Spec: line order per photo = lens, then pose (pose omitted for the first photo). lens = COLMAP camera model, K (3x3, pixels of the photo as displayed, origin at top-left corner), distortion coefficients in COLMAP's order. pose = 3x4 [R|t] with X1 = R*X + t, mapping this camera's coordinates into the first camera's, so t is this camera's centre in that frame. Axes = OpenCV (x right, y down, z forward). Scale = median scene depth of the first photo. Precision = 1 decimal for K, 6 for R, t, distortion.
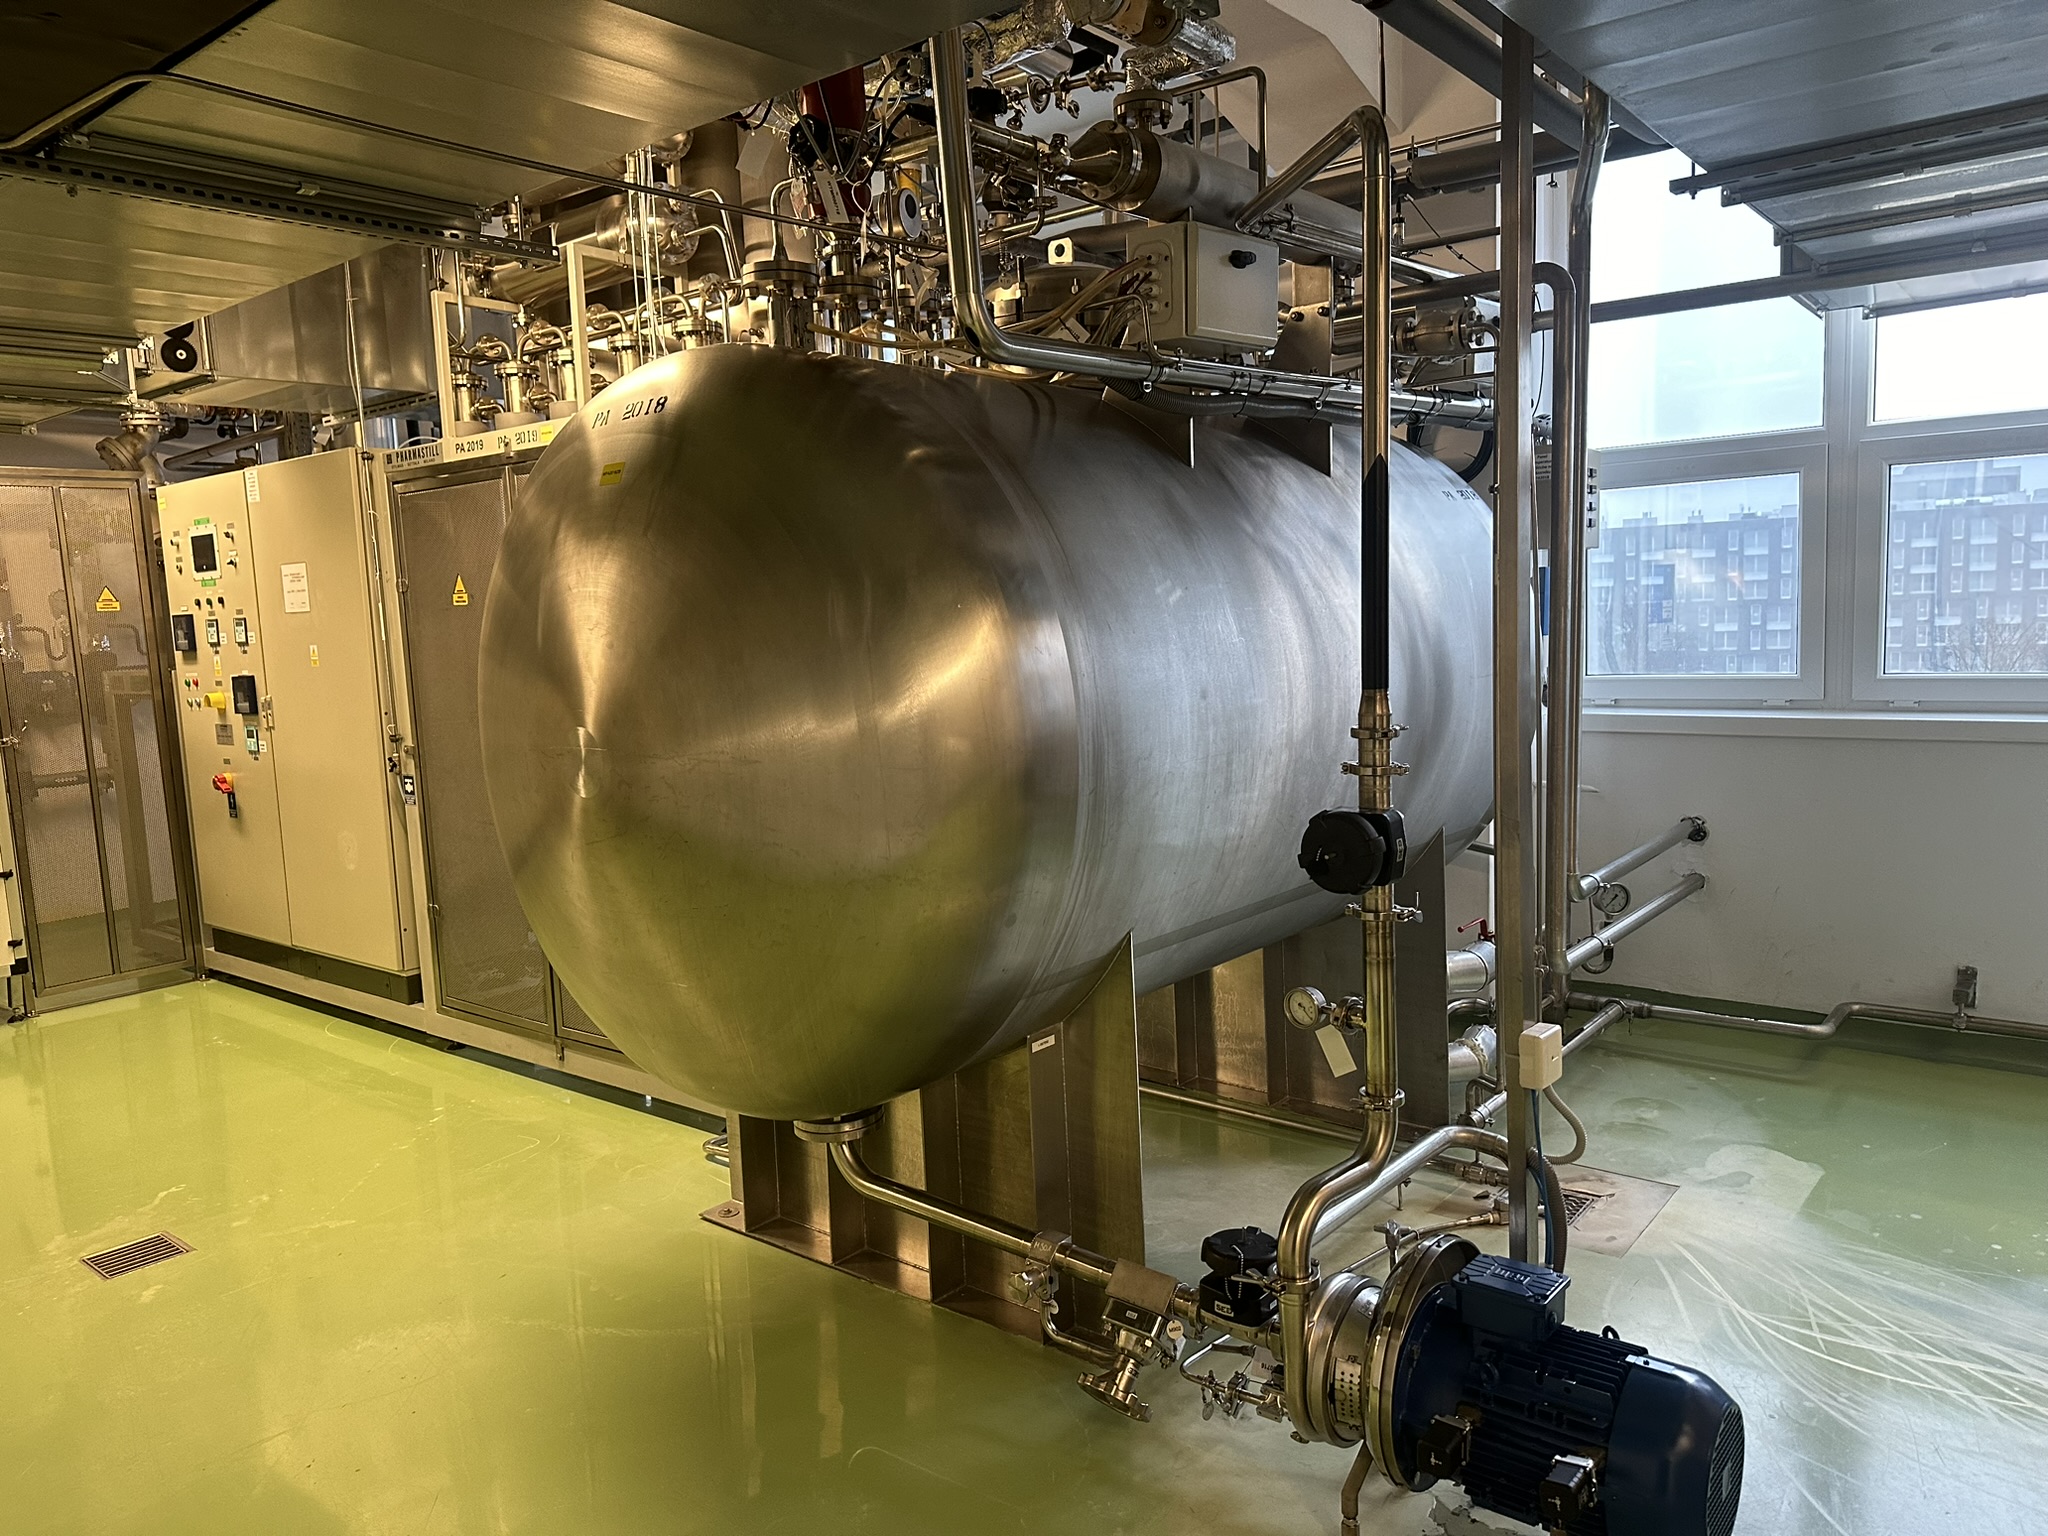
lens RADIAL K [[1432.7, 0, 1025.3], [0, 1432.7, 772.3], [0, 0, 1]] dist [0.054637, -0.068997]
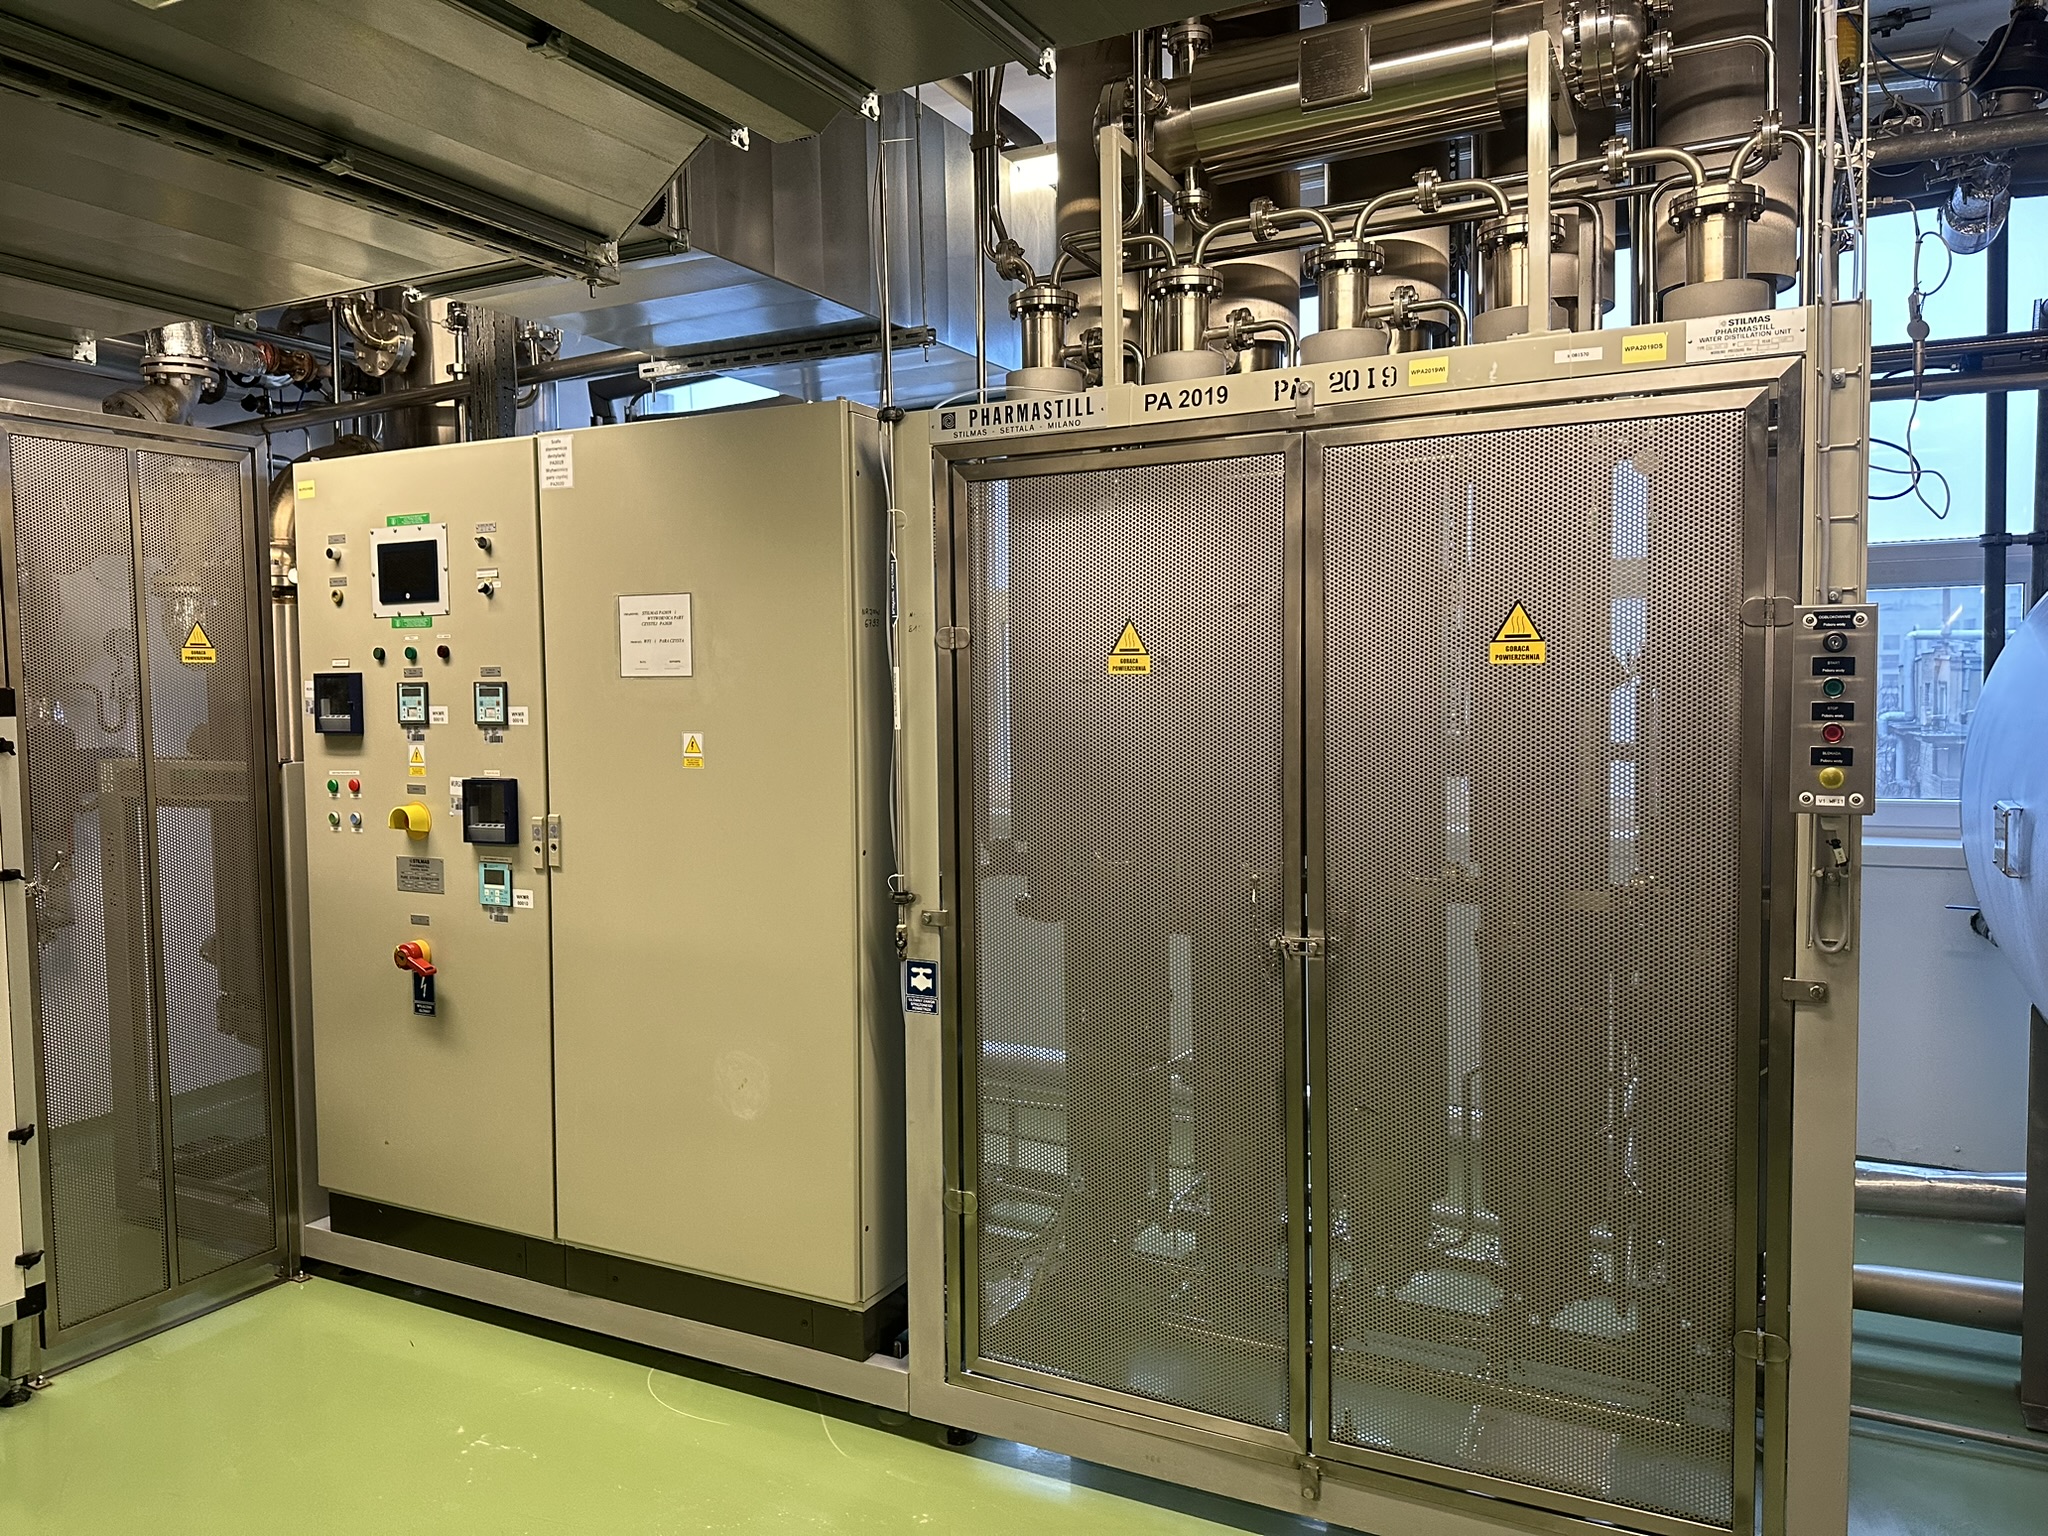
lens RADIAL K [[1432.7, 0, 1049.0], [0, 1432.7, 764.4], [0, 0, 1]] dist [0.054637, -0.068997]
pose [[0.976919, 0.019410, 0.212726, -0.628832], [-0.004866, 0.997627, -0.068681, -0.047427], [-0.213555, 0.066061, 0.974695, 0.531366]]
